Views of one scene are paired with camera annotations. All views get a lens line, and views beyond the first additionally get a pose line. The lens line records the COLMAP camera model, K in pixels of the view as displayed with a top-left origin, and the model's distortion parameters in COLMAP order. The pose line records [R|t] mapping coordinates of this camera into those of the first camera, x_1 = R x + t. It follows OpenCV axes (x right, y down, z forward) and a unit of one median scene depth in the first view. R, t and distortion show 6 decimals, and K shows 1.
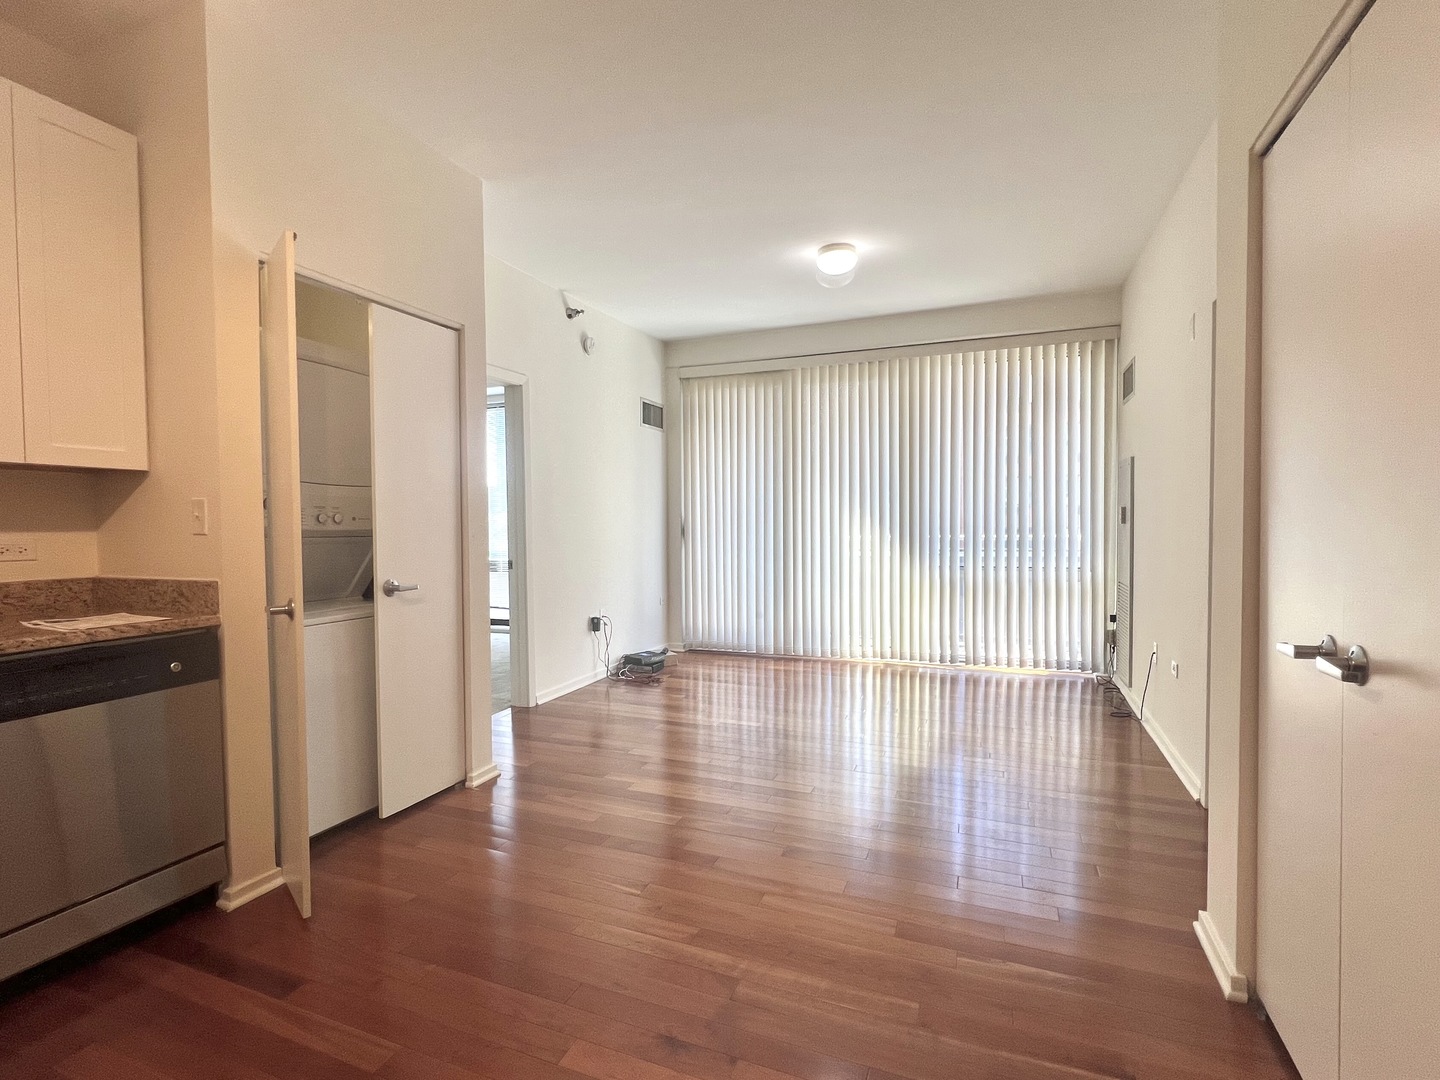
lens RADIAL K [[687.0, 0, 714.1], [0, 687.0, 544.2], [0, 0, 1]] dist [-0.003374, 0.001812]
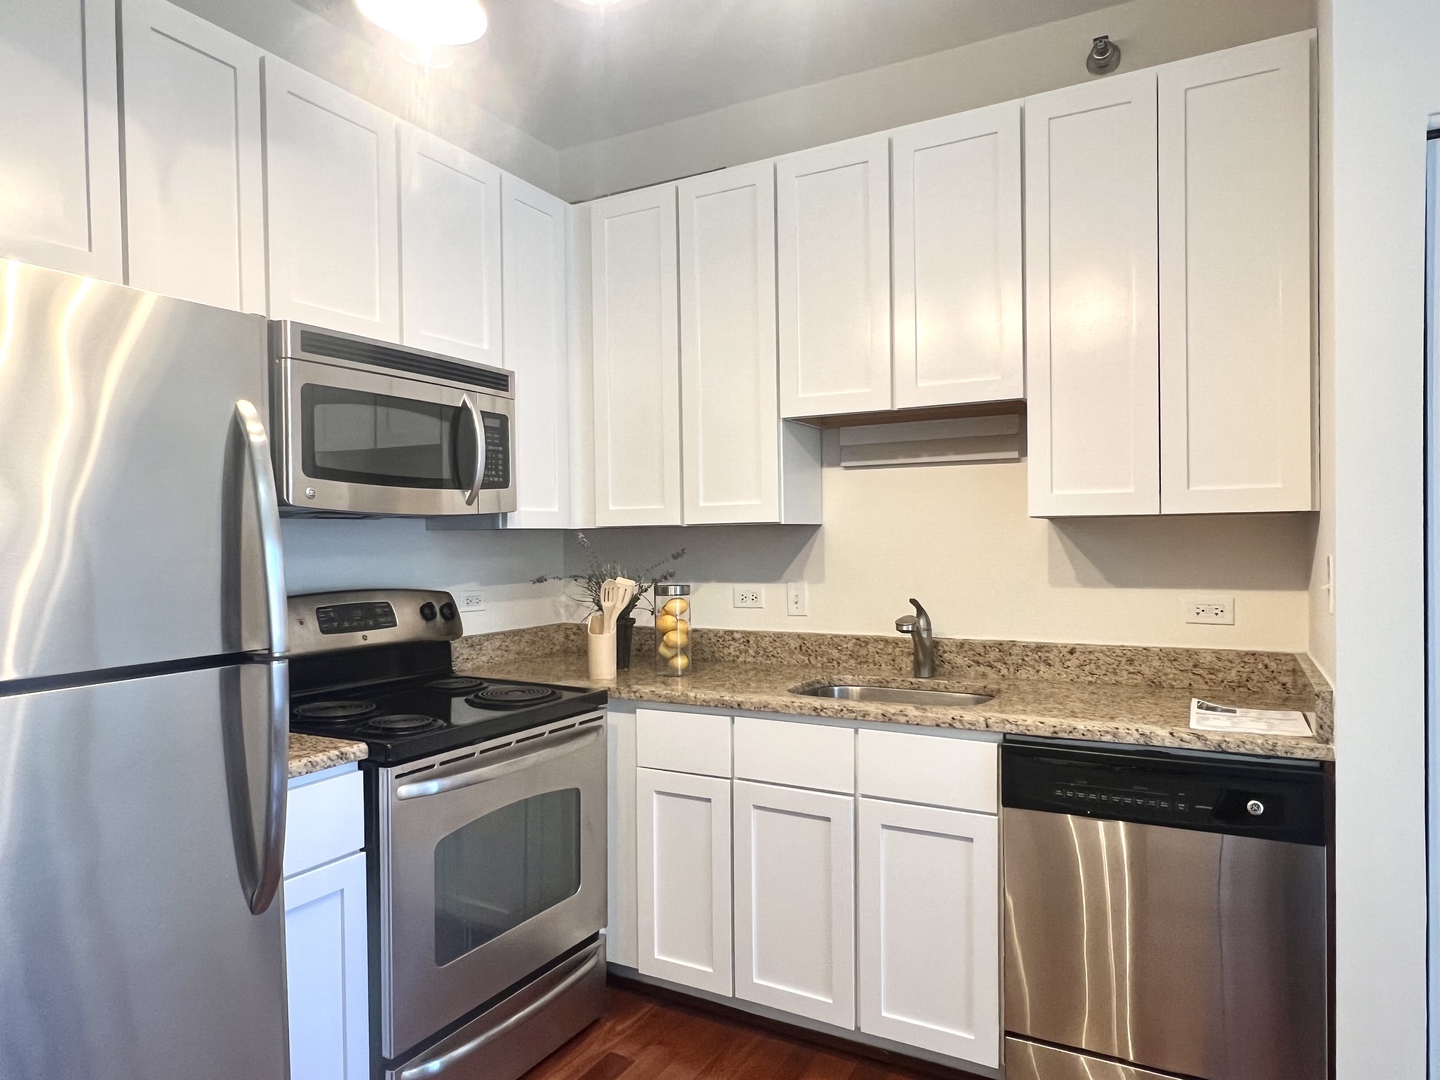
lens RADIAL K [[920.5, 0, 708.9], [0, 920.5, 550.8], [0, 0, 1]] dist [-0.001210, -0.002151]
pose [[-0.118317, 0.021215, -0.992749, 0.153154], [-0.018466, 0.999552, 0.023561, -0.075638], [0.992804, 0.021120, -0.117872, 0.496070]]
